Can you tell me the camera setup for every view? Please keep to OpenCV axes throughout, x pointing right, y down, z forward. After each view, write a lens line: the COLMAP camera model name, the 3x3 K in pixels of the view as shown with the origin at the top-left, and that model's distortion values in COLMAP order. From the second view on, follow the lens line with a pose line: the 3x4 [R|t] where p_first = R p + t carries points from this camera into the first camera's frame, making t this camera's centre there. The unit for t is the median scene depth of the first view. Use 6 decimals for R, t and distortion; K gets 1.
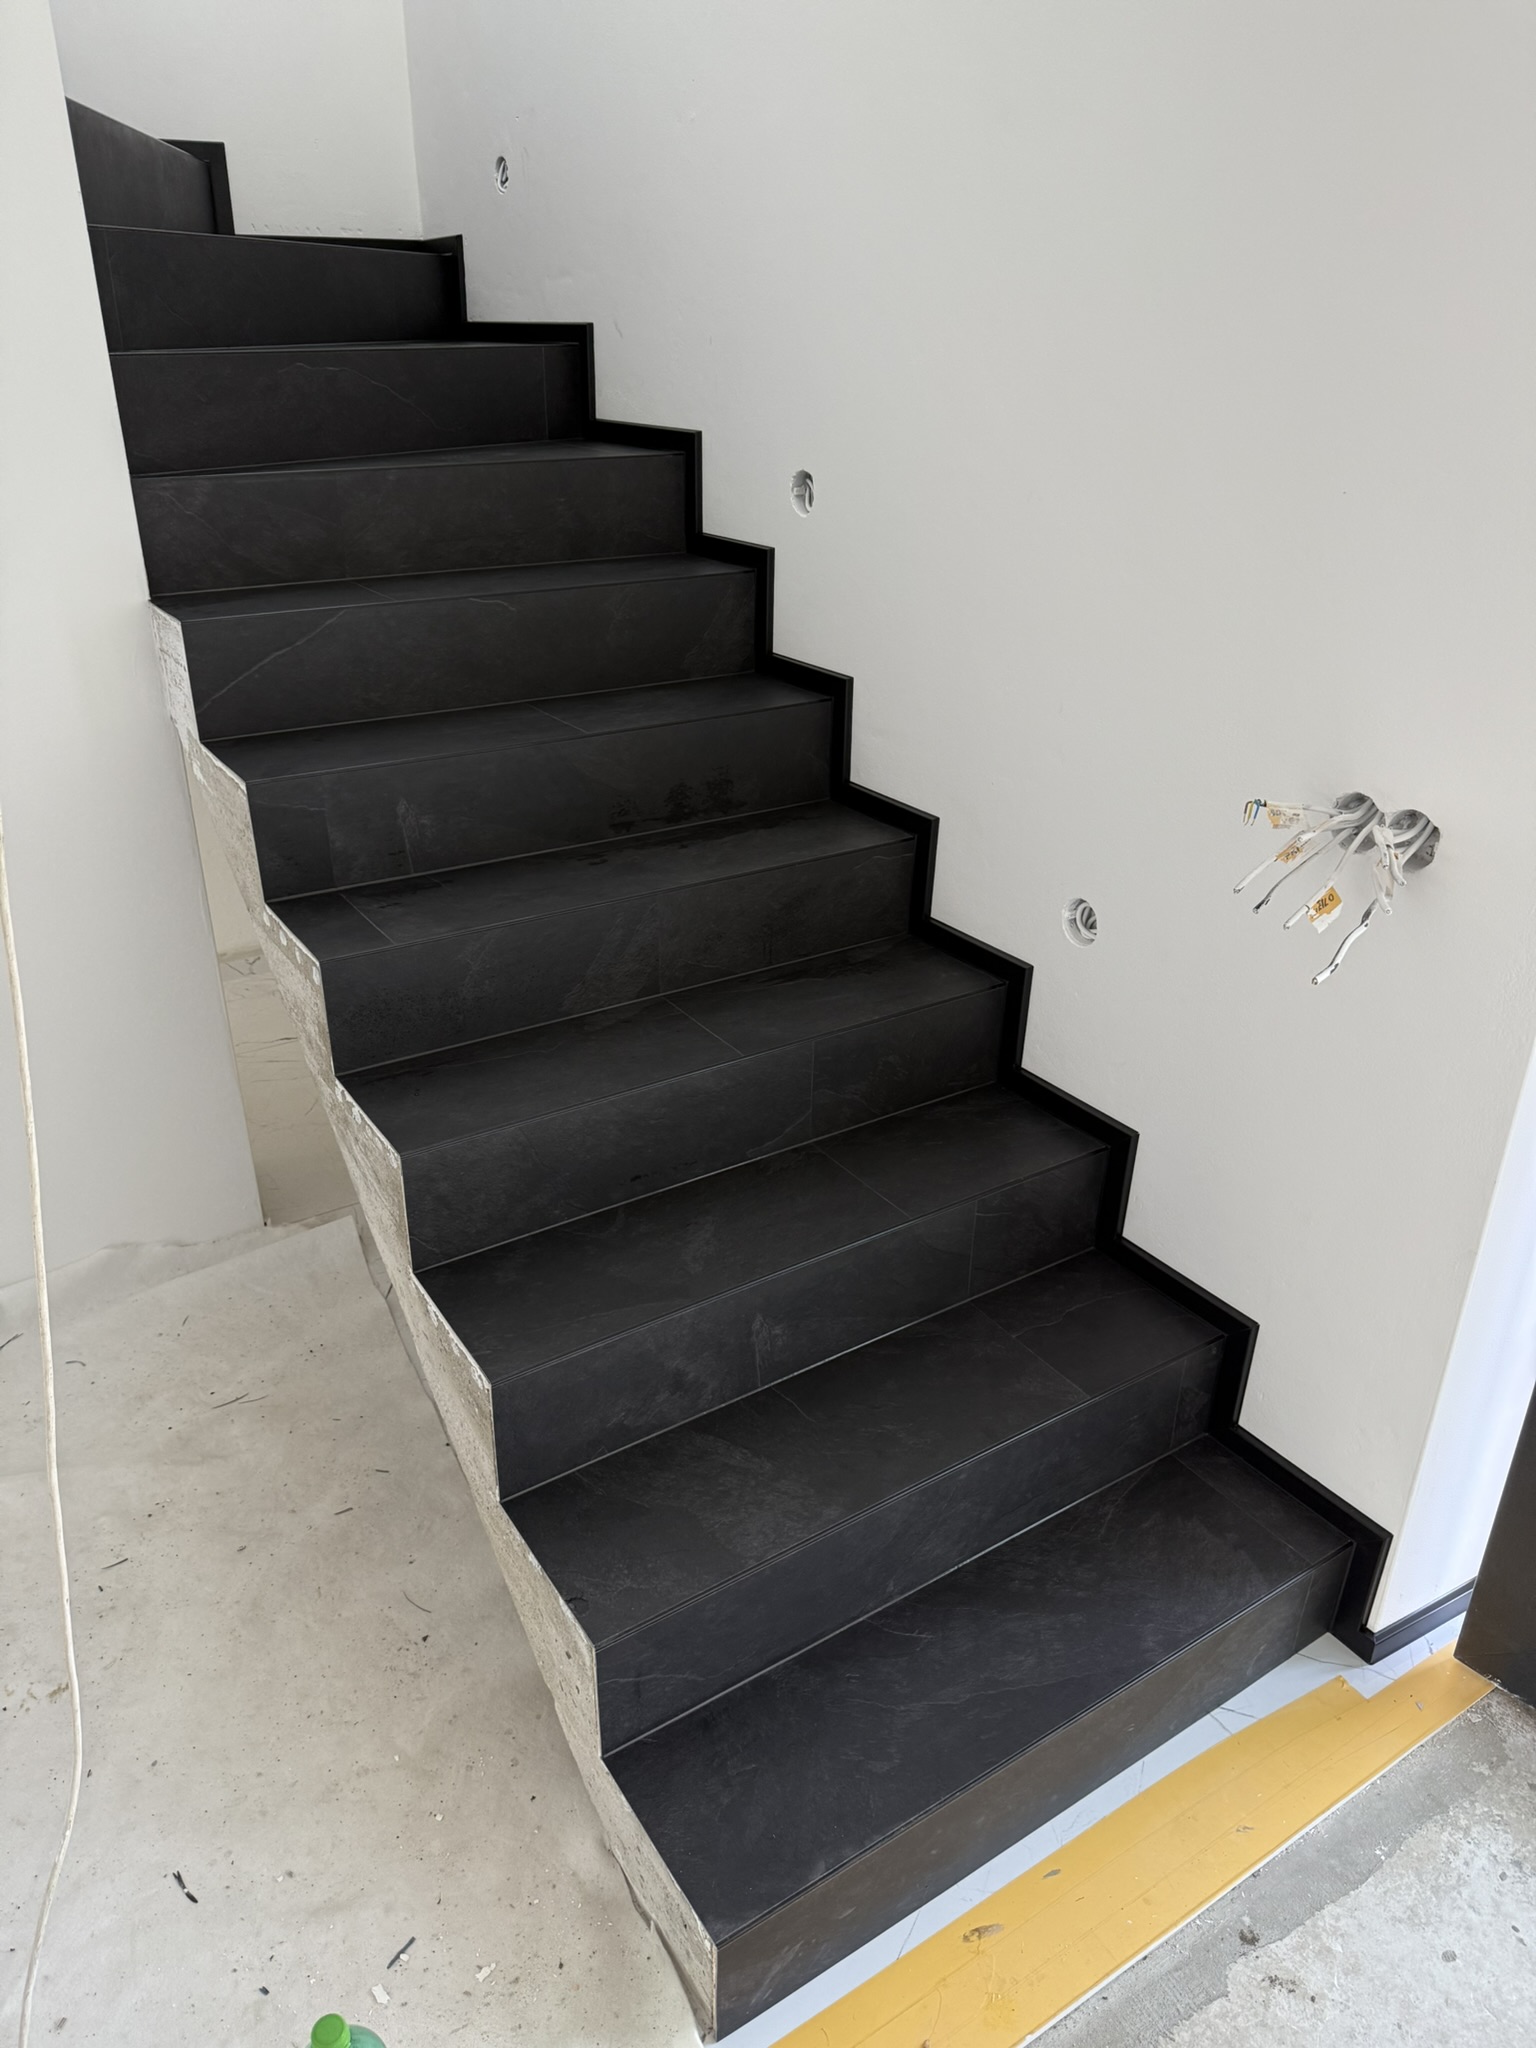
lens RADIAL K [[1415.2, 0, 781.1], [0, 1415.2, 1068.3], [0, 0, 1]] dist [0.099130, -0.149085]
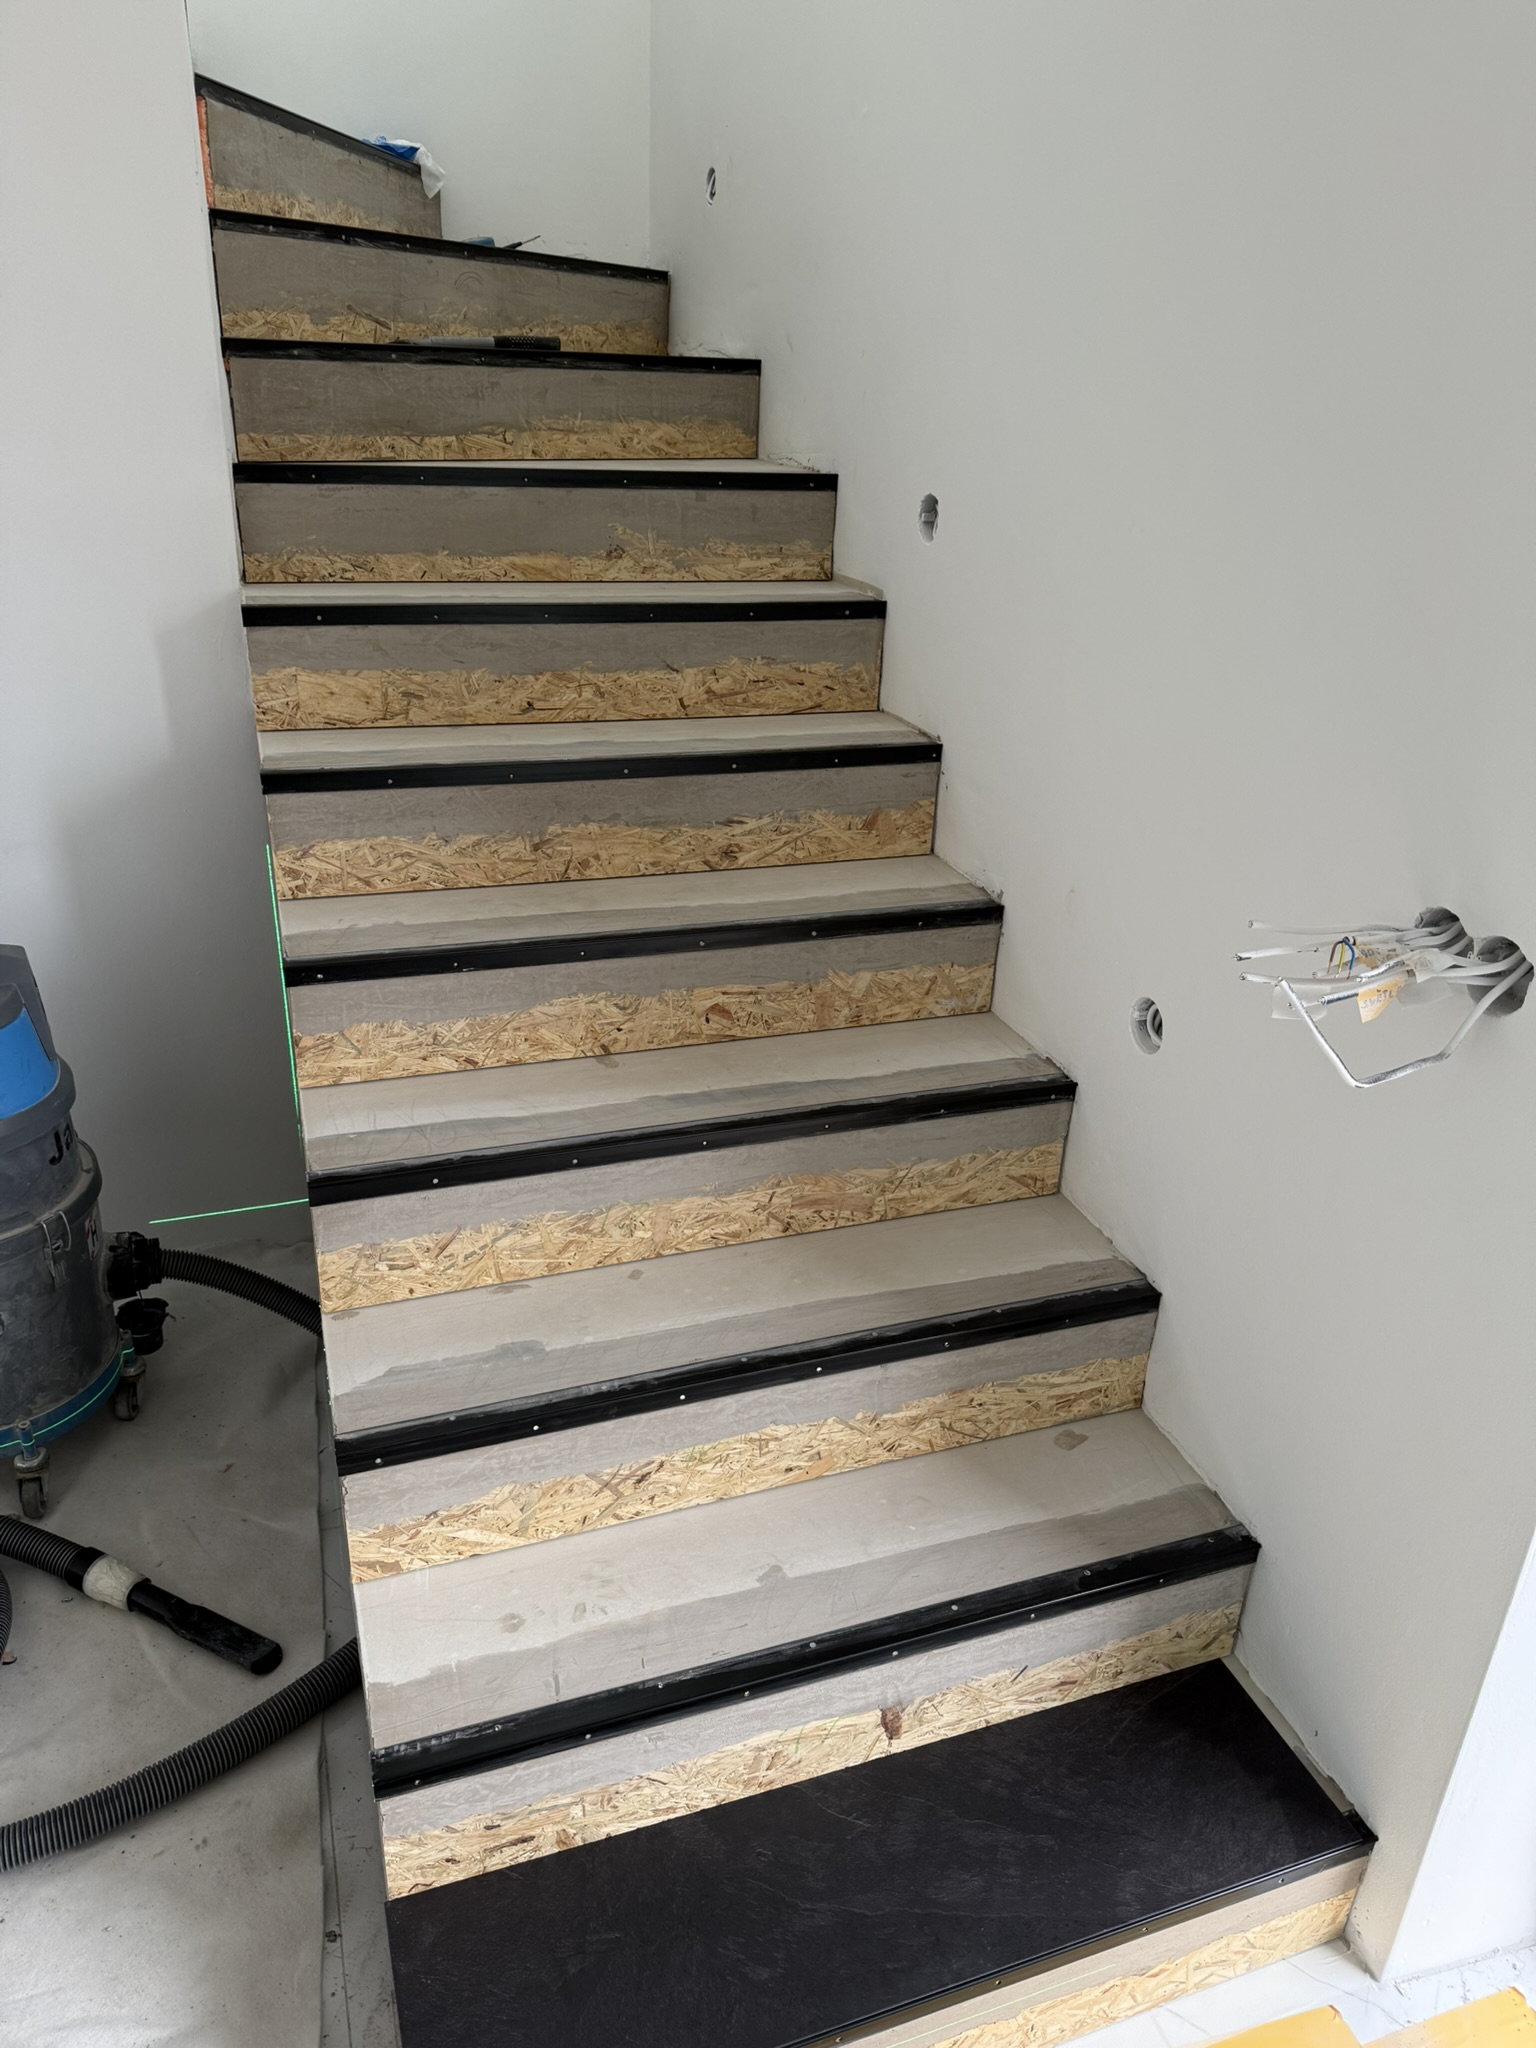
lens RADIAL K [[1439.4, 0, 796.5], [0, 1439.4, 1054.0], [0, 0, 1]] dist [0.079400, -0.140111]
pose [[0.973500, 0.129708, -0.188343, 0.166931], [-0.137958, 0.989943, -0.031322, -0.028993], [0.182386, 0.056475, 0.981604, 0.111603]]
